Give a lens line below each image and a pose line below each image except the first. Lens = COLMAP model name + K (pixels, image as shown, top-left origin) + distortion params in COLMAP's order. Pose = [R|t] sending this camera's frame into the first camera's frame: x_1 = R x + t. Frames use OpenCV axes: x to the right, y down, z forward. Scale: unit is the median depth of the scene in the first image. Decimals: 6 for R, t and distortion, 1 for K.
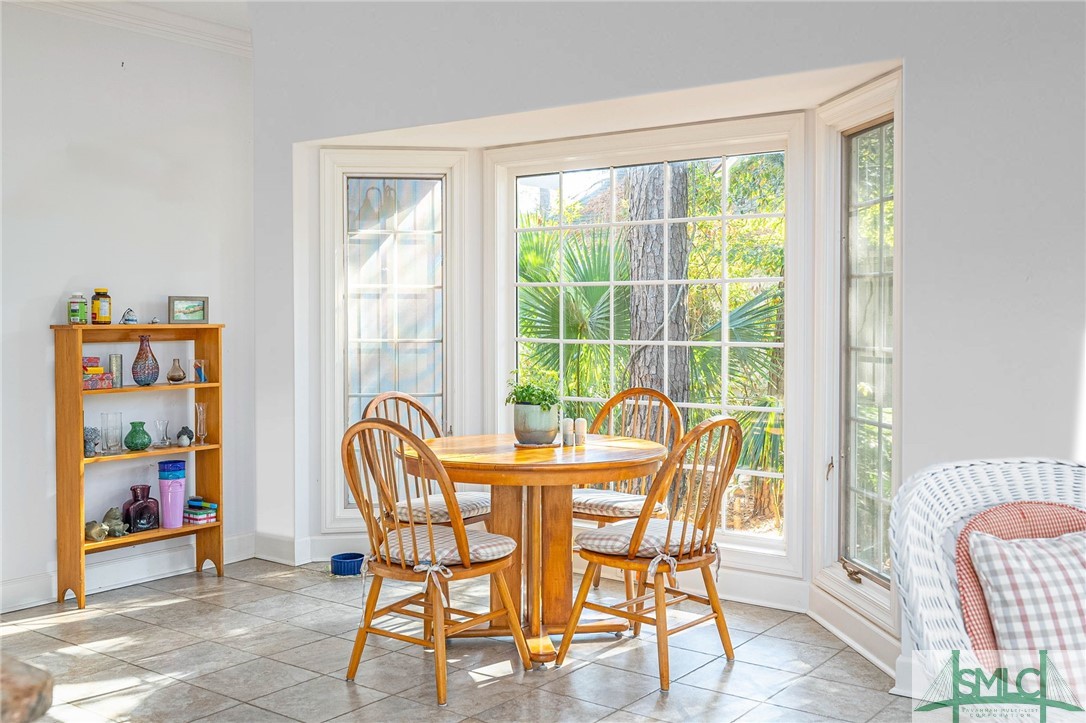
lens RADIAL K [[1070.3, 0, 542.6], [0, 1070.3, 359.9], [0, 0, 1]] dist [-0.008215, 0.000000]
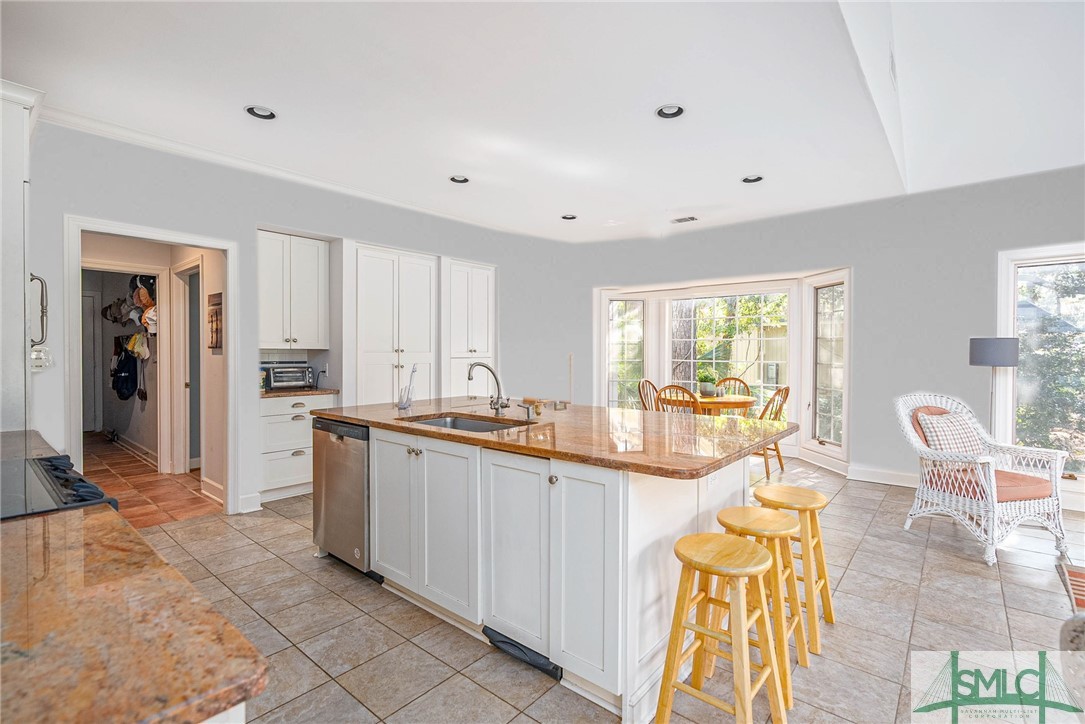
lens RADIAL K [[496.2, 0, 543.4], [0, 496.2, 358.7], [0, 0, 1]] dist [-0.009494, 0.002783]
pose [[0.998312, 0.001769, -0.058046, -0.502206], [-0.002946, 0.999792, -0.020201, 0.009479], [0.057998, 0.020338, 0.998110, -0.487276]]
